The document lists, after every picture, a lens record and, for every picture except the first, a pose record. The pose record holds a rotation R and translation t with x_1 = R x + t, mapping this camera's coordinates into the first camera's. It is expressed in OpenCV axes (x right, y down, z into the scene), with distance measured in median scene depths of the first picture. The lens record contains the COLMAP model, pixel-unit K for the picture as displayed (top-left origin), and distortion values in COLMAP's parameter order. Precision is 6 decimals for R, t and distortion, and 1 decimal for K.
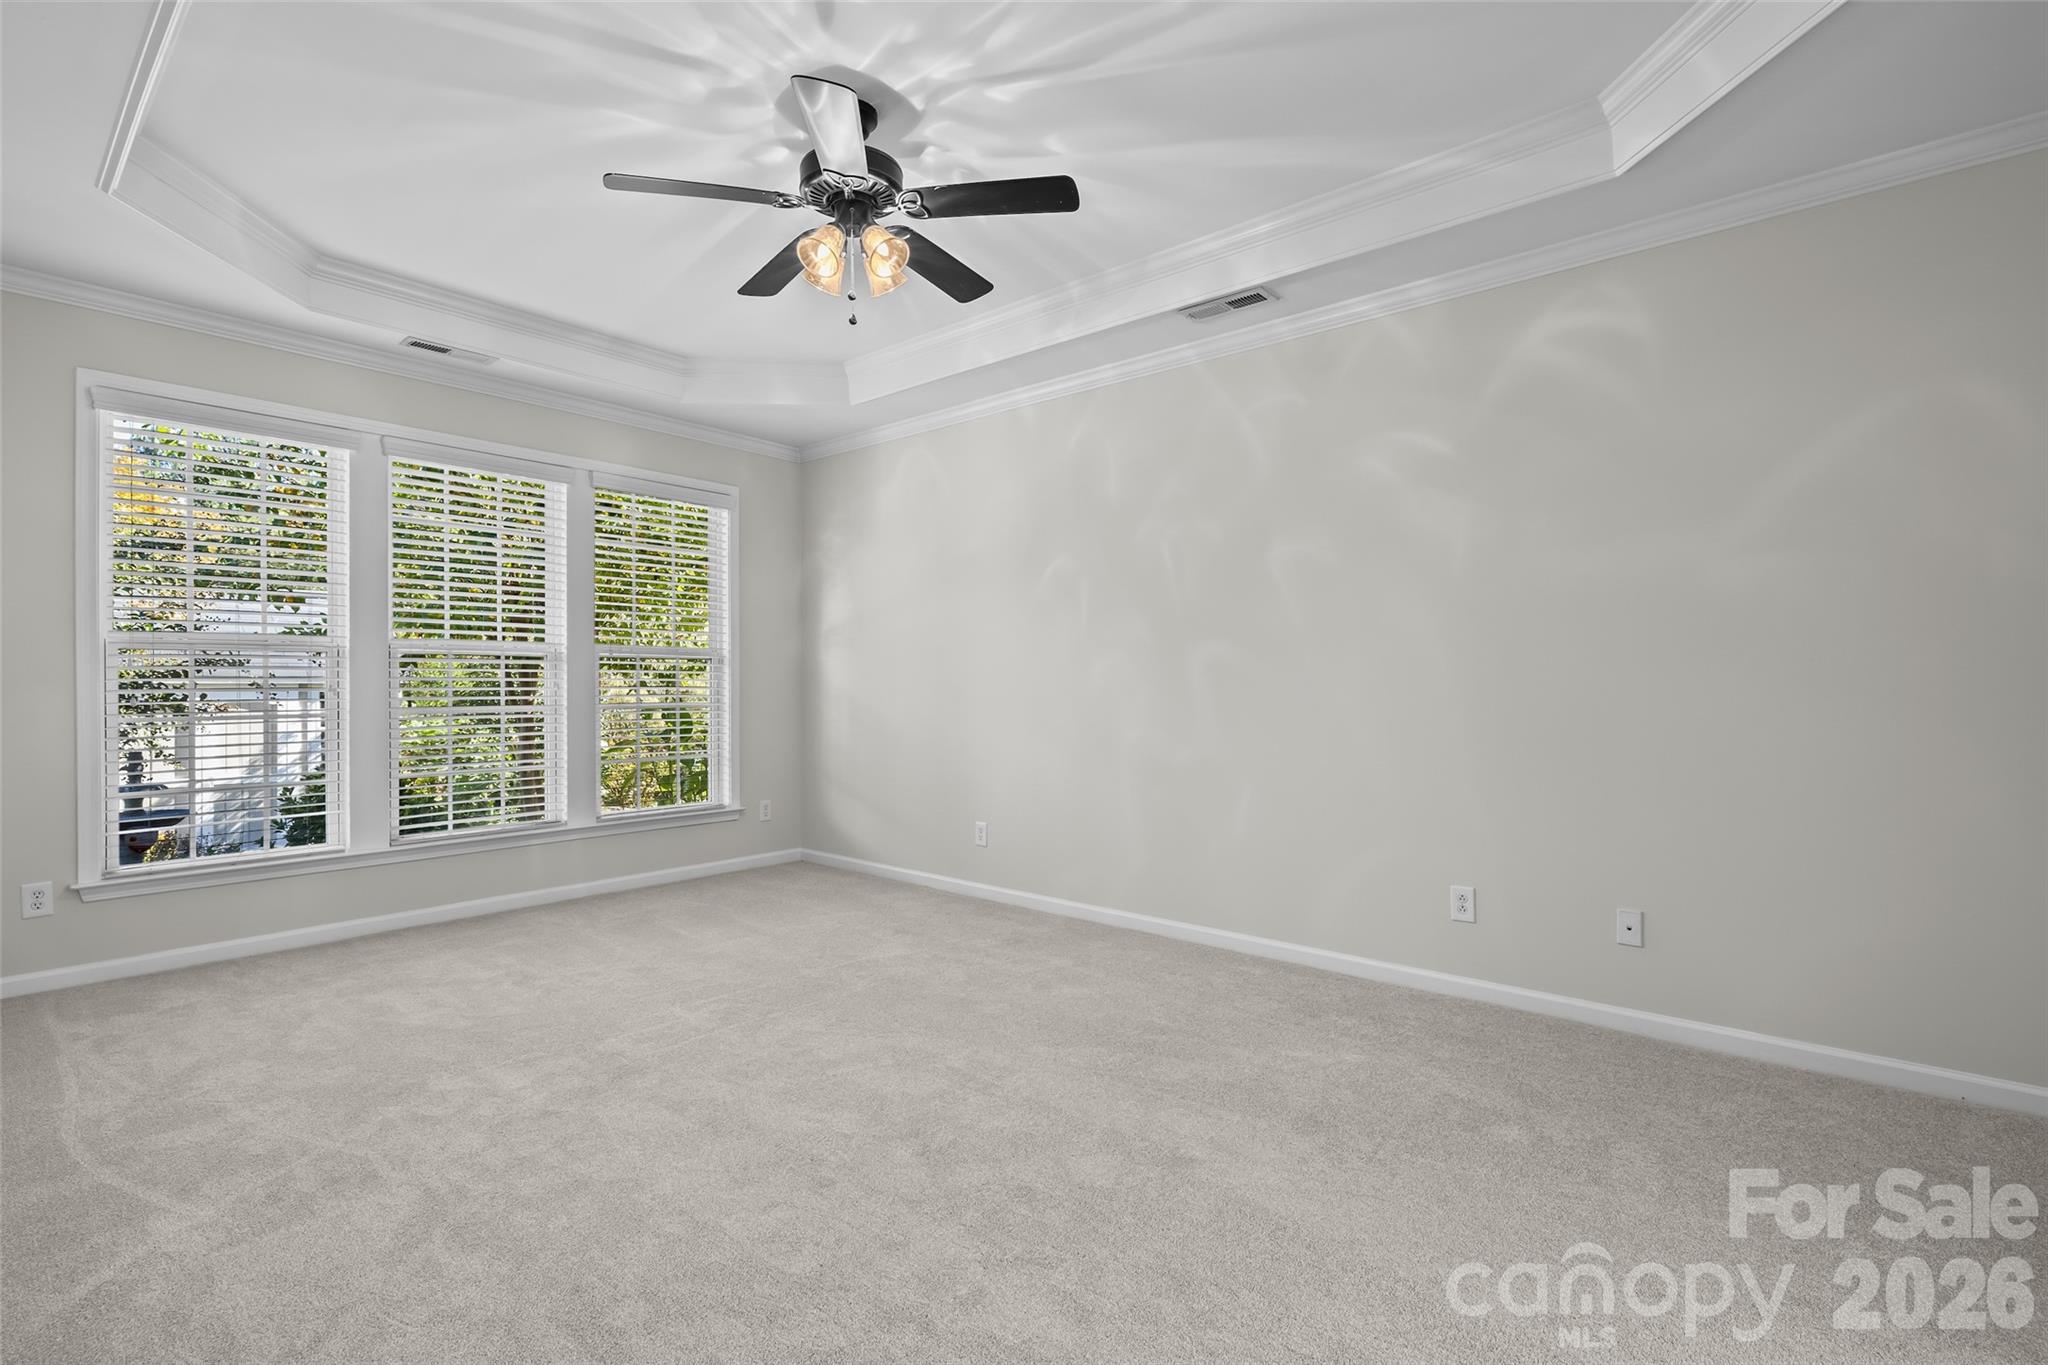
lens RADIAL K [[939.9, 0, 1012.5], [0, 939.9, 669.8], [0, 0, 1]] dist [-0.001244, -0.000078]
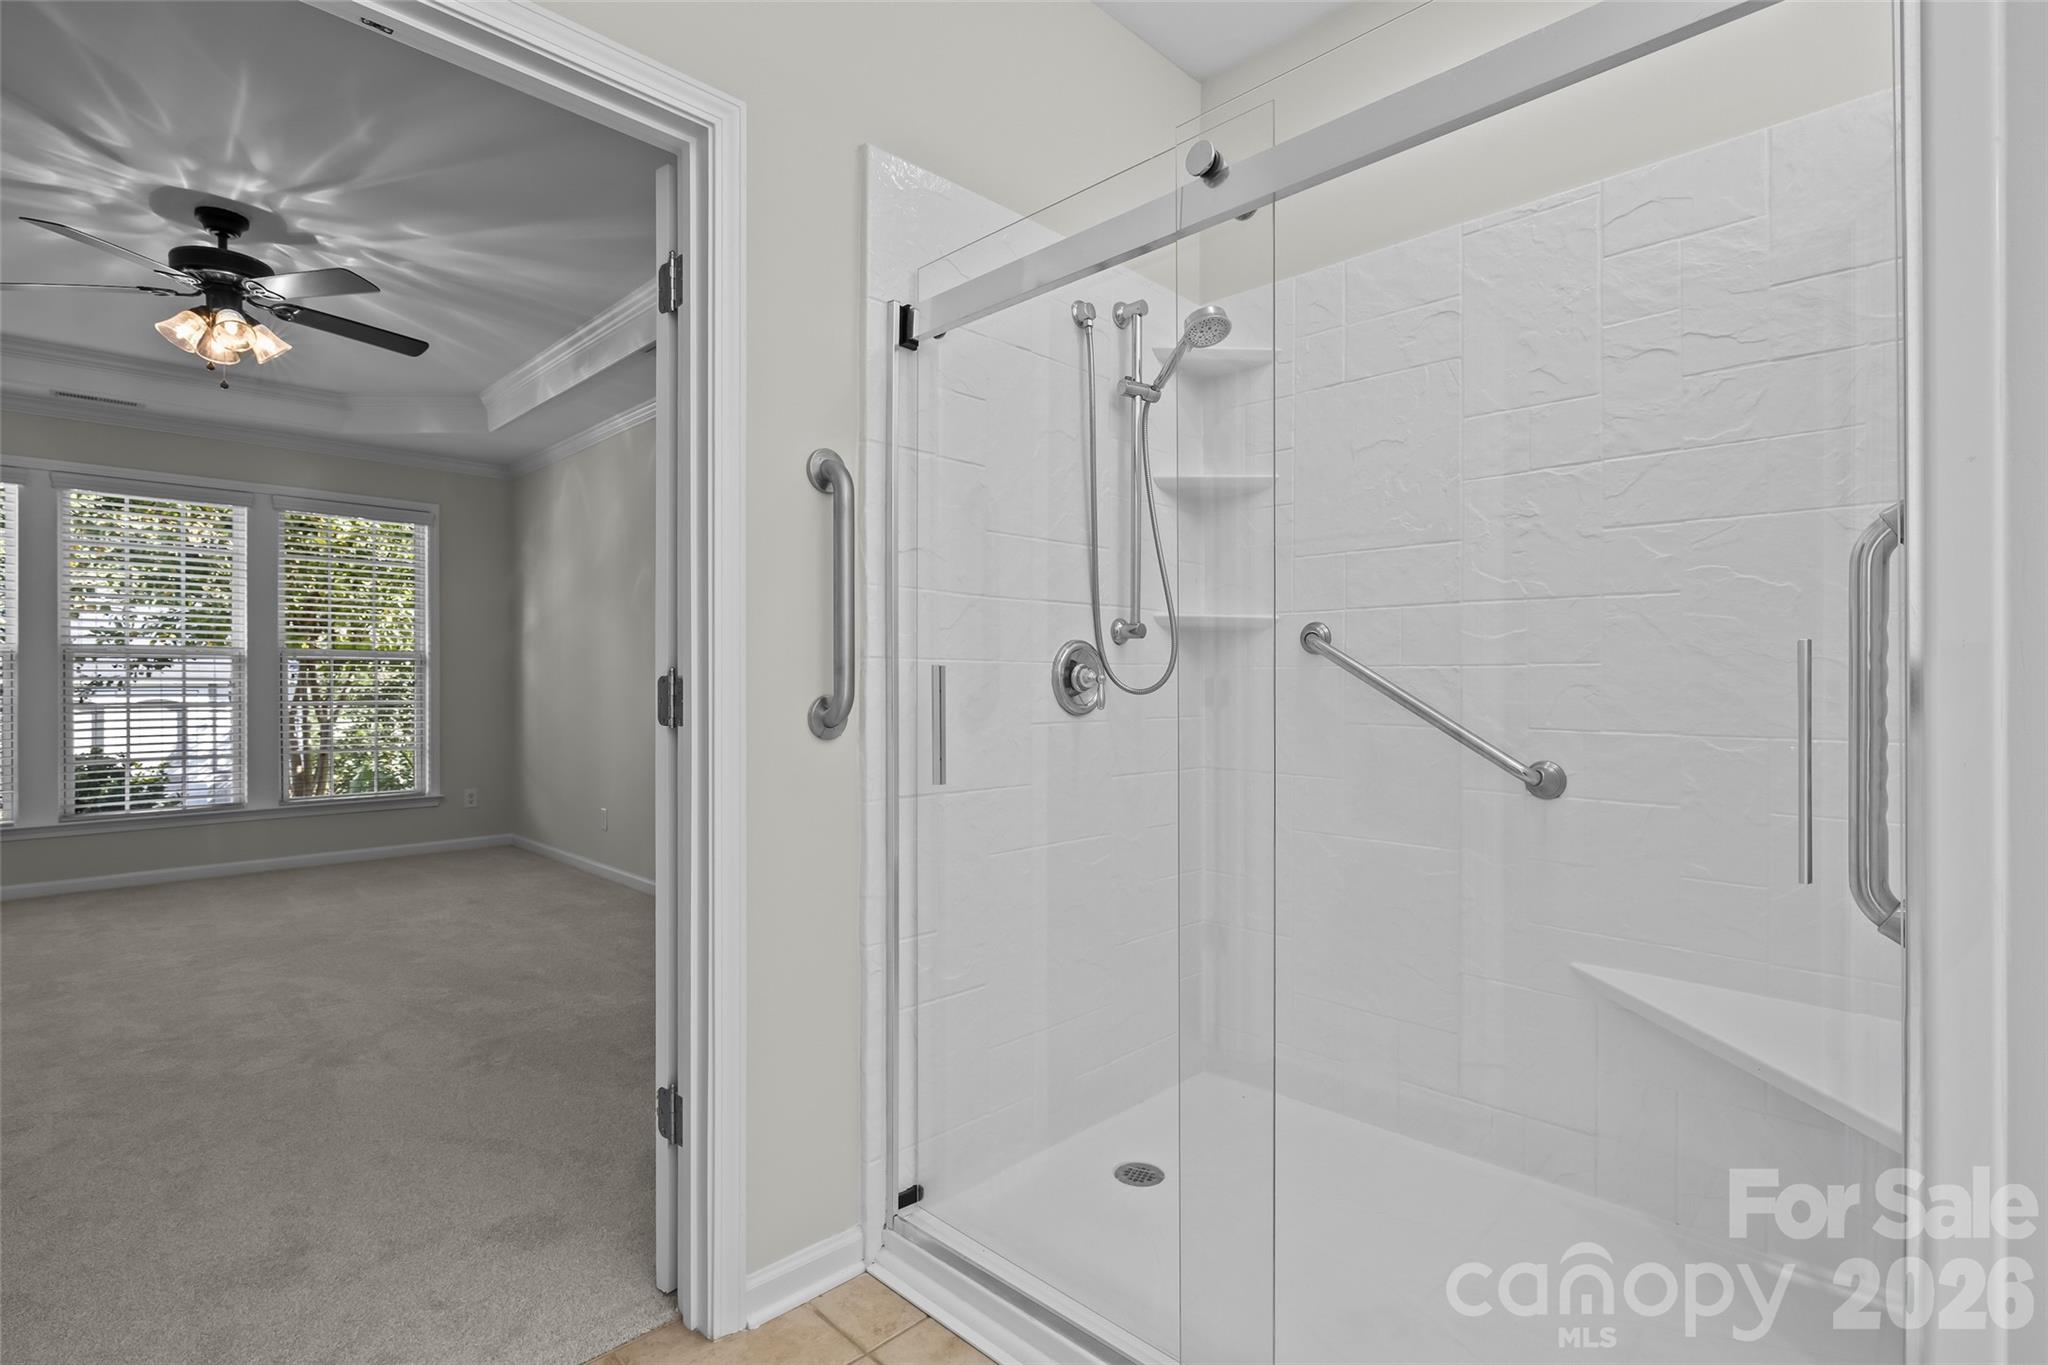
lens RADIAL K [[982.4, 0, 1025.2], [0, 982.4, 676.3], [0, 0, 1]] dist [-0.005432, 0.000921]
pose [[0.996977, -0.002002, -0.077674, 0.601965], [0.002826, 0.999941, 0.010499, -0.004038], [0.077649, -0.010687, 0.996923, -0.118695]]
